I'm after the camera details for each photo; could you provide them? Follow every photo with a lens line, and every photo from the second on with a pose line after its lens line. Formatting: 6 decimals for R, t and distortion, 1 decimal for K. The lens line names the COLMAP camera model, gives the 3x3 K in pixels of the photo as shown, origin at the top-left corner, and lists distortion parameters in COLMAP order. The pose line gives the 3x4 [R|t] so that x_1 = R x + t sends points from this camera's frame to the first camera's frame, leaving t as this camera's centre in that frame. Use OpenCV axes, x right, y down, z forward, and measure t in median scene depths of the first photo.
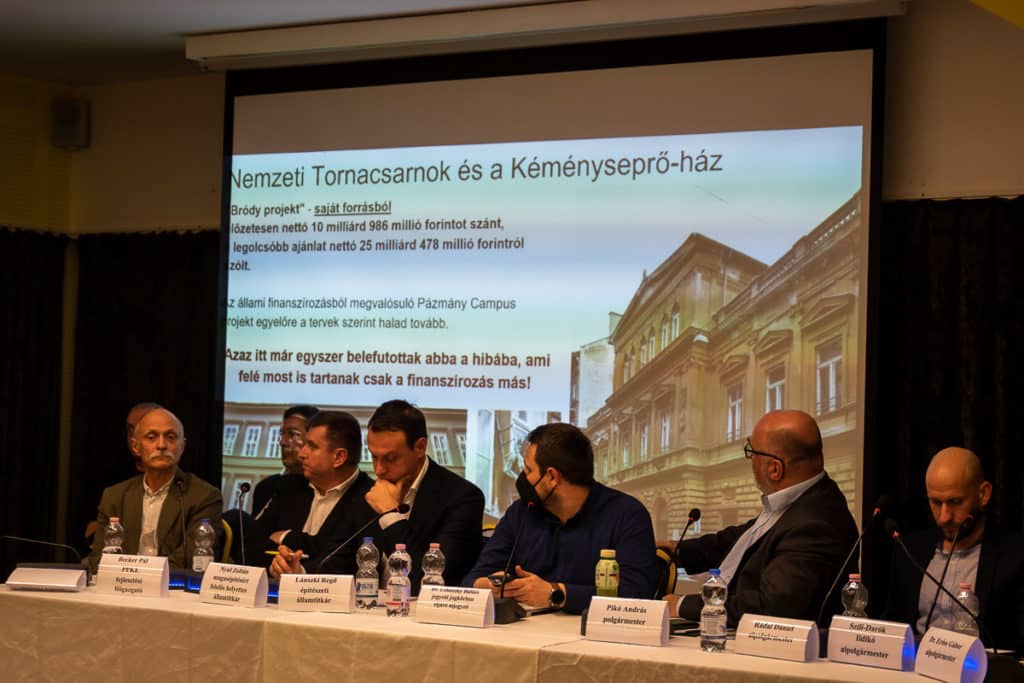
lens RADIAL K [[1972.0, 0, 515.7], [0, 1972.0, 342.2], [0, 0, 1]] dist [0.061543, 0.000000]
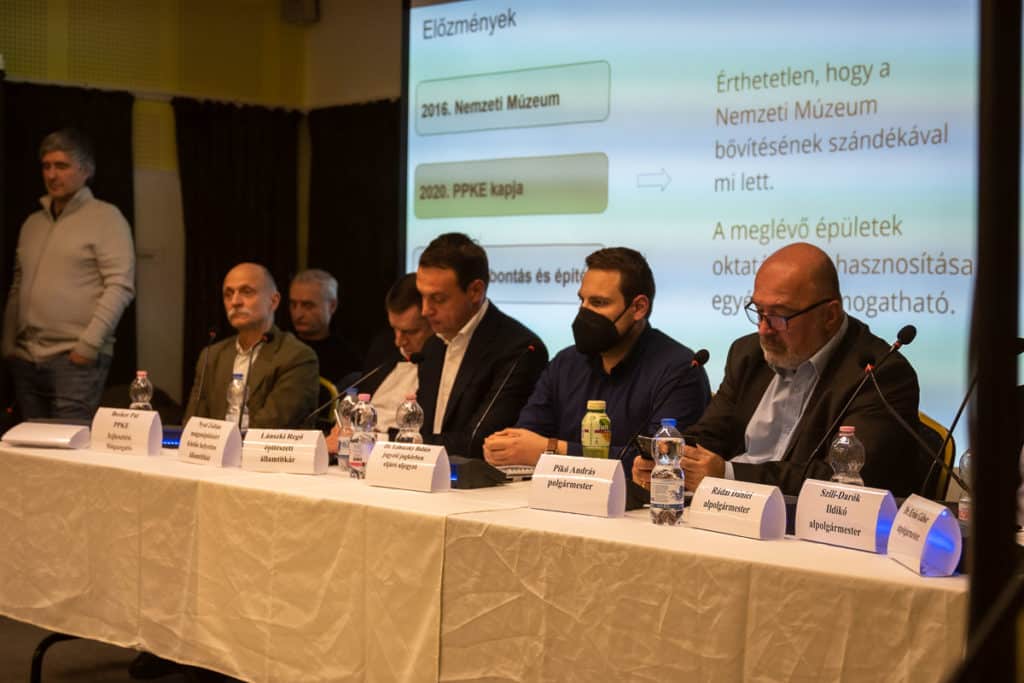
lens RADIAL K [[1783.3, 0, 502.7], [0, 1783.3, 338.1], [0, 0, 1]] dist [0.011432, 0.000000]
pose [[0.959986, -0.005279, -0.280000, 0.208323], [0.015403, 0.999304, 0.033969, 0.053124], [0.279626, -0.036923, 0.959399, 0.285964]]
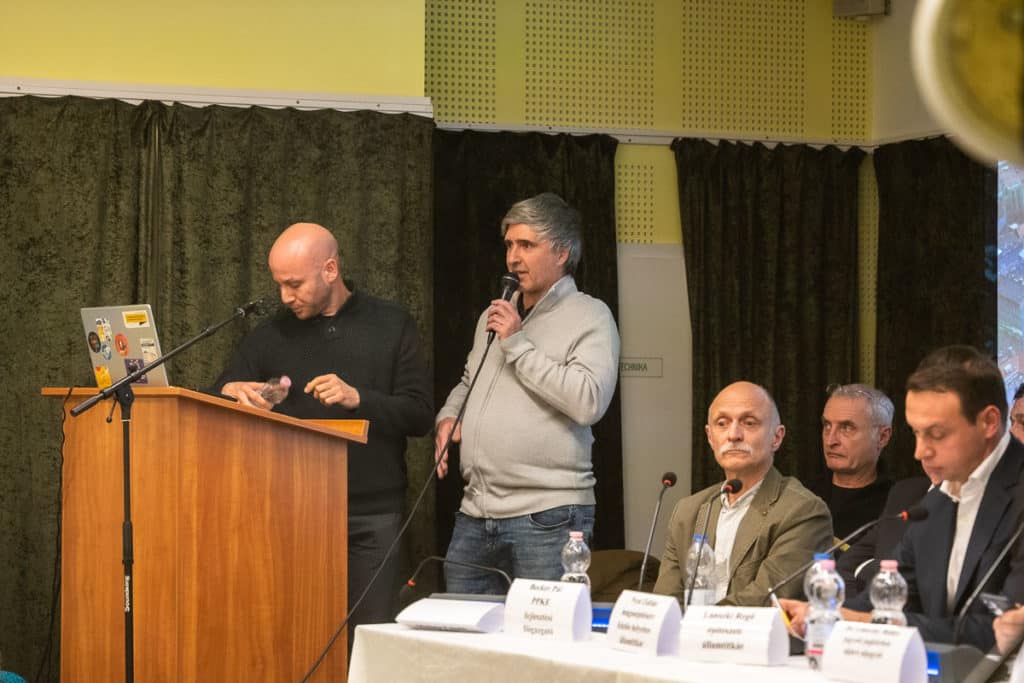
lens RADIAL K [[3002.4, 0, 510.9], [0, 3002.4, 344.8], [0, 0, 1]] dist [0.135387, 0.000000]
pose [[0.845302, -0.035534, -0.533106, 0.376297], [0.031830, 0.999363, -0.016141, 0.044129], [0.533340, -0.003325, 0.845894, 0.112954]]
